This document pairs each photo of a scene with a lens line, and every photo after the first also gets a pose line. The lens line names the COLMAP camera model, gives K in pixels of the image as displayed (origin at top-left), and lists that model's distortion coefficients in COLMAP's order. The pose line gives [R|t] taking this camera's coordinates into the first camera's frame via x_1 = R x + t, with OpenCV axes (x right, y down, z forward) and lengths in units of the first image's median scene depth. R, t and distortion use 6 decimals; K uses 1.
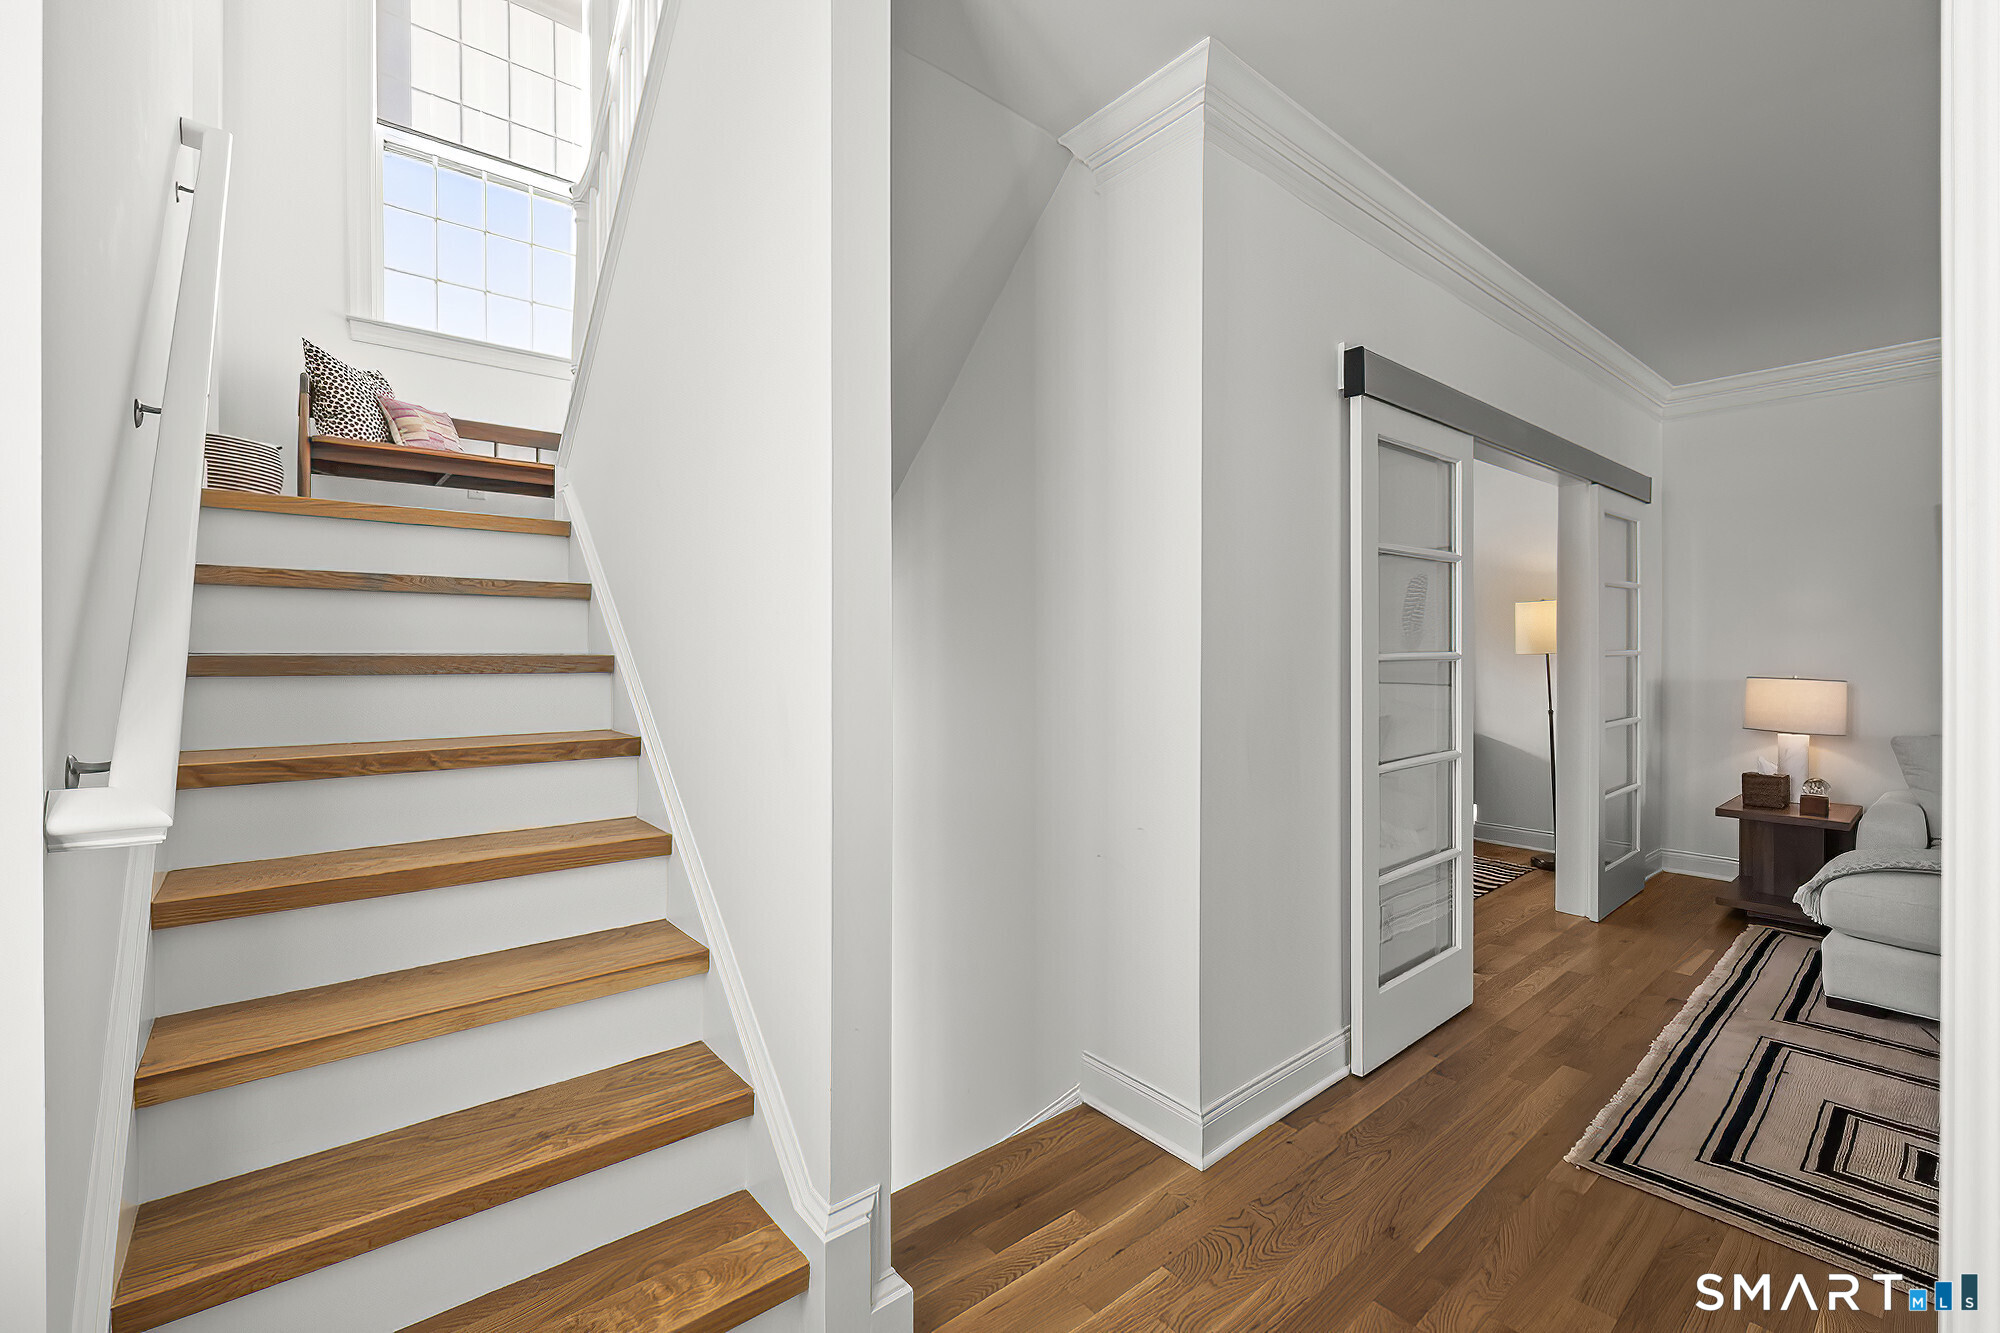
lens RADIAL K [[864.5, 0, 1008.8], [0, 864.5, 643.0], [0, 0, 1]] dist [-0.000743, -0.000188]
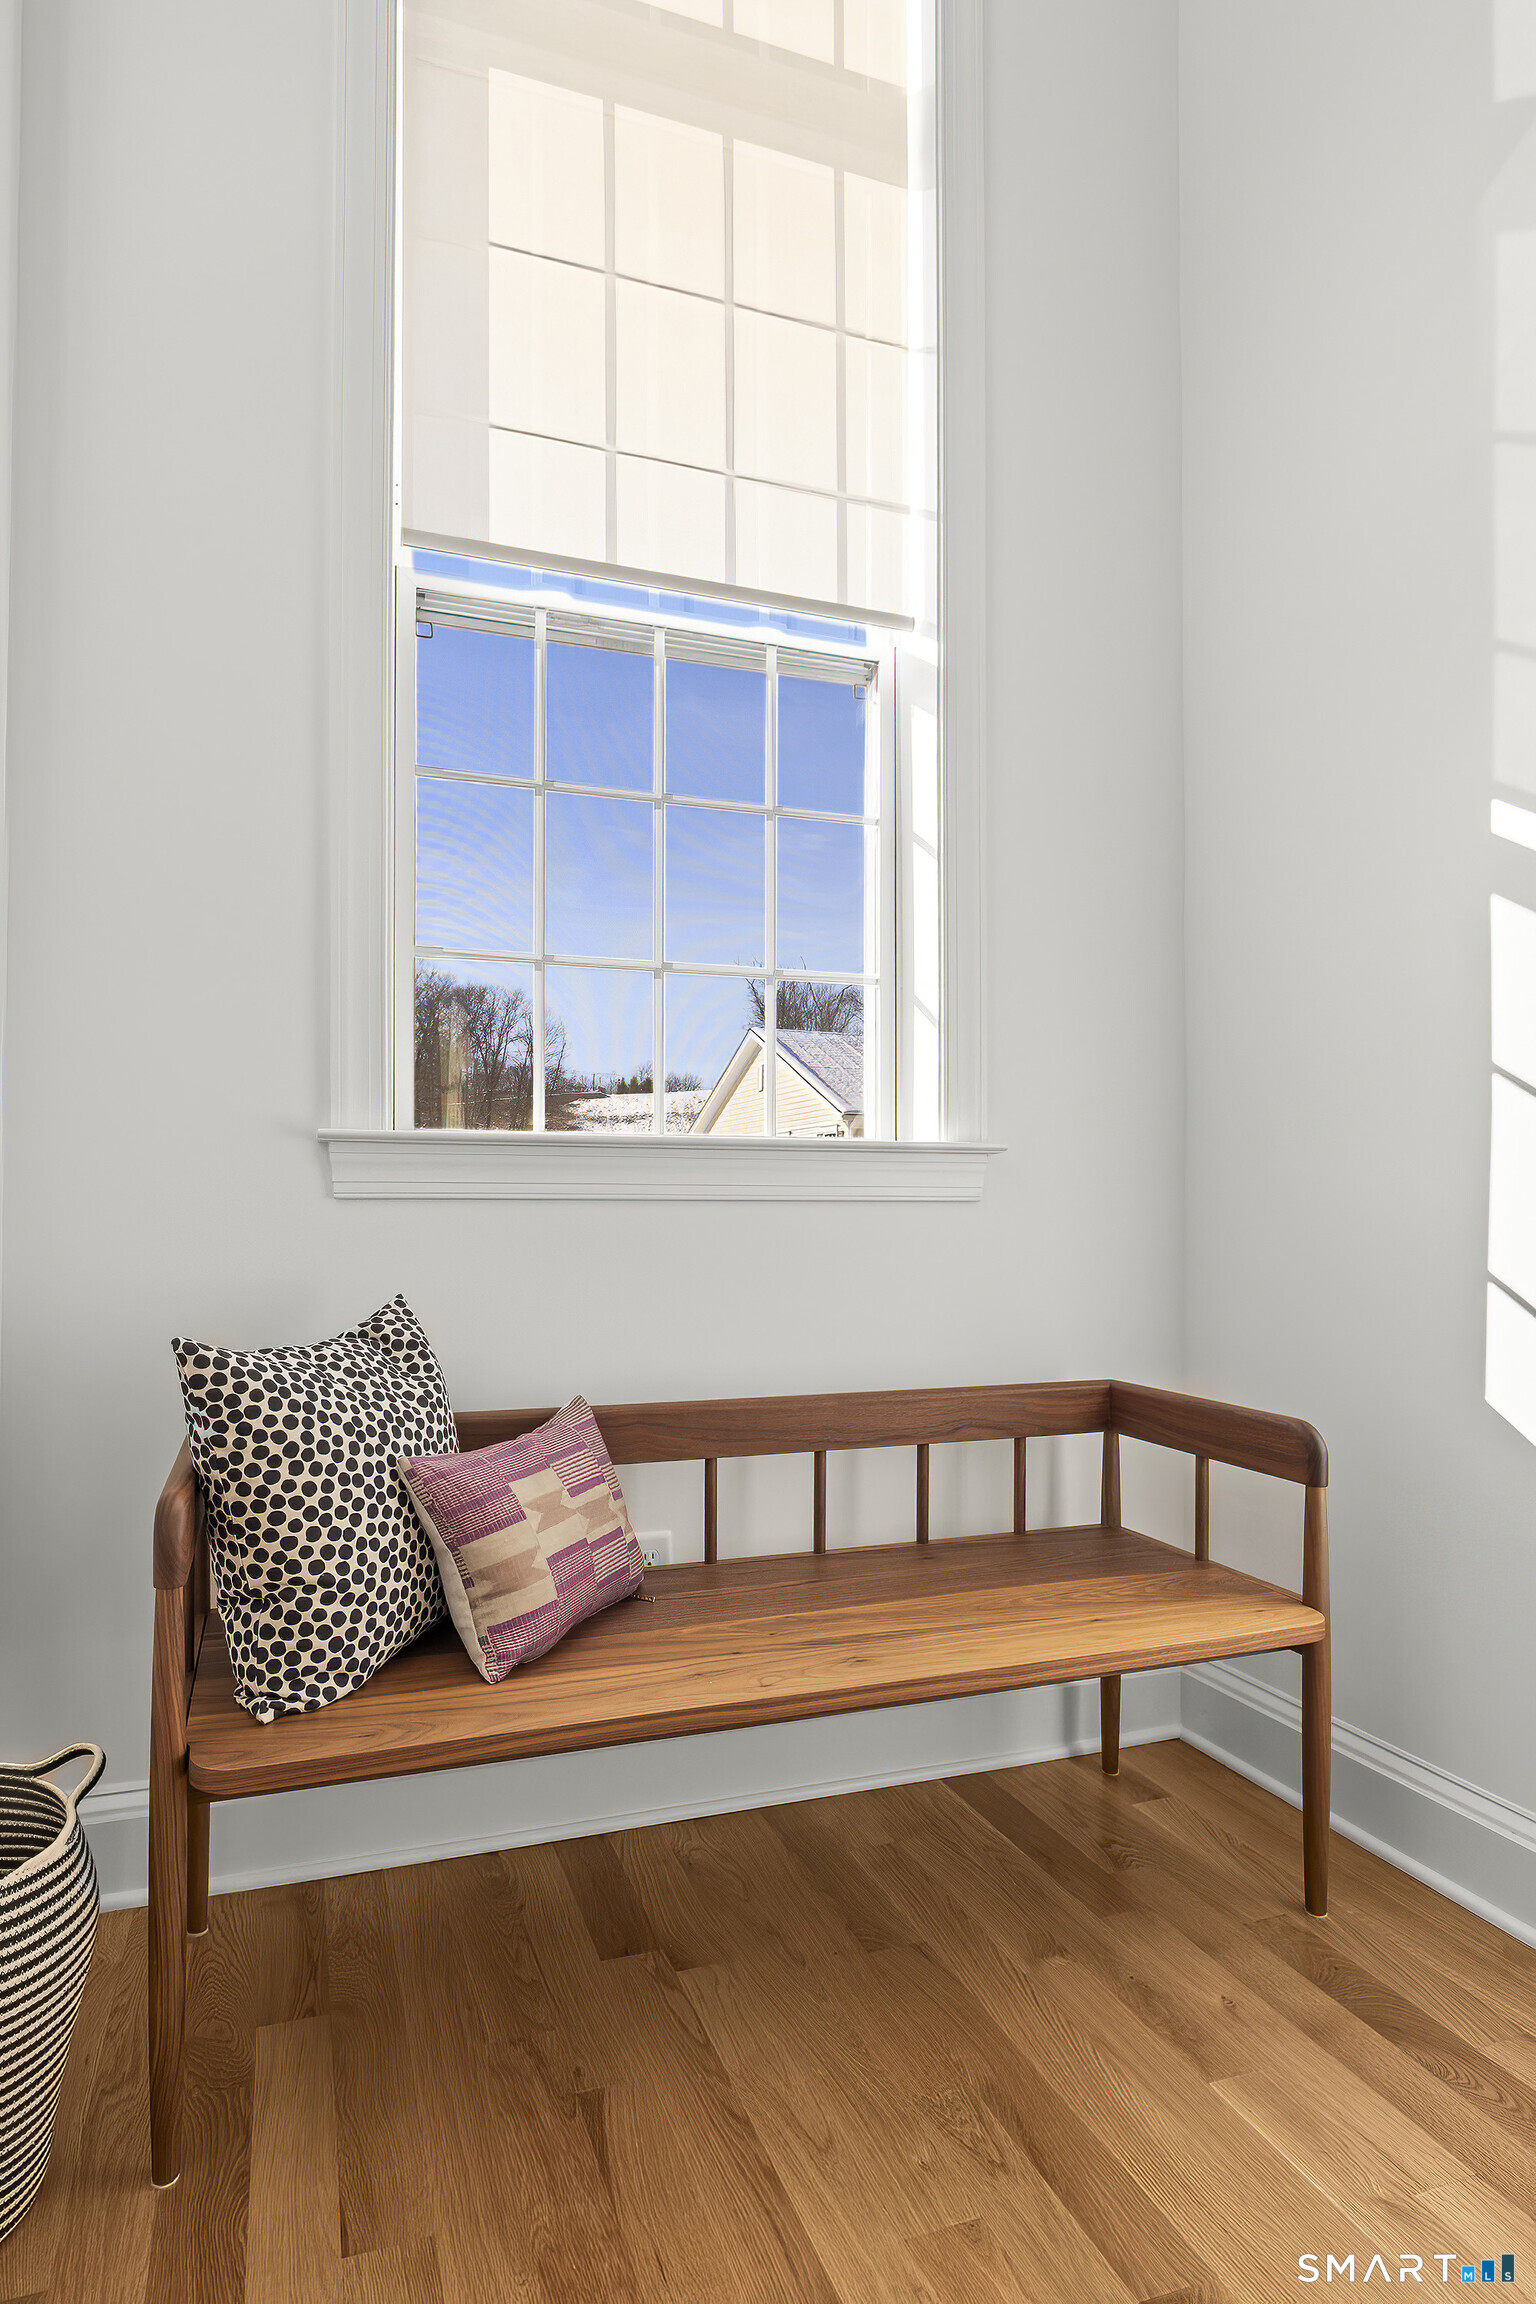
lens RADIAL K [[1305.6, 0, 768.0], [0, 1305.6, 1152.0], [0, 0, 1]] dist [-0.001166, -0.000412]
pose [[0.942856, -0.014947, -0.332865, -0.470946], [0.000127, 0.999009, -0.044501, -0.367663], [0.333200, 0.041916, 0.941924, 0.628643]]
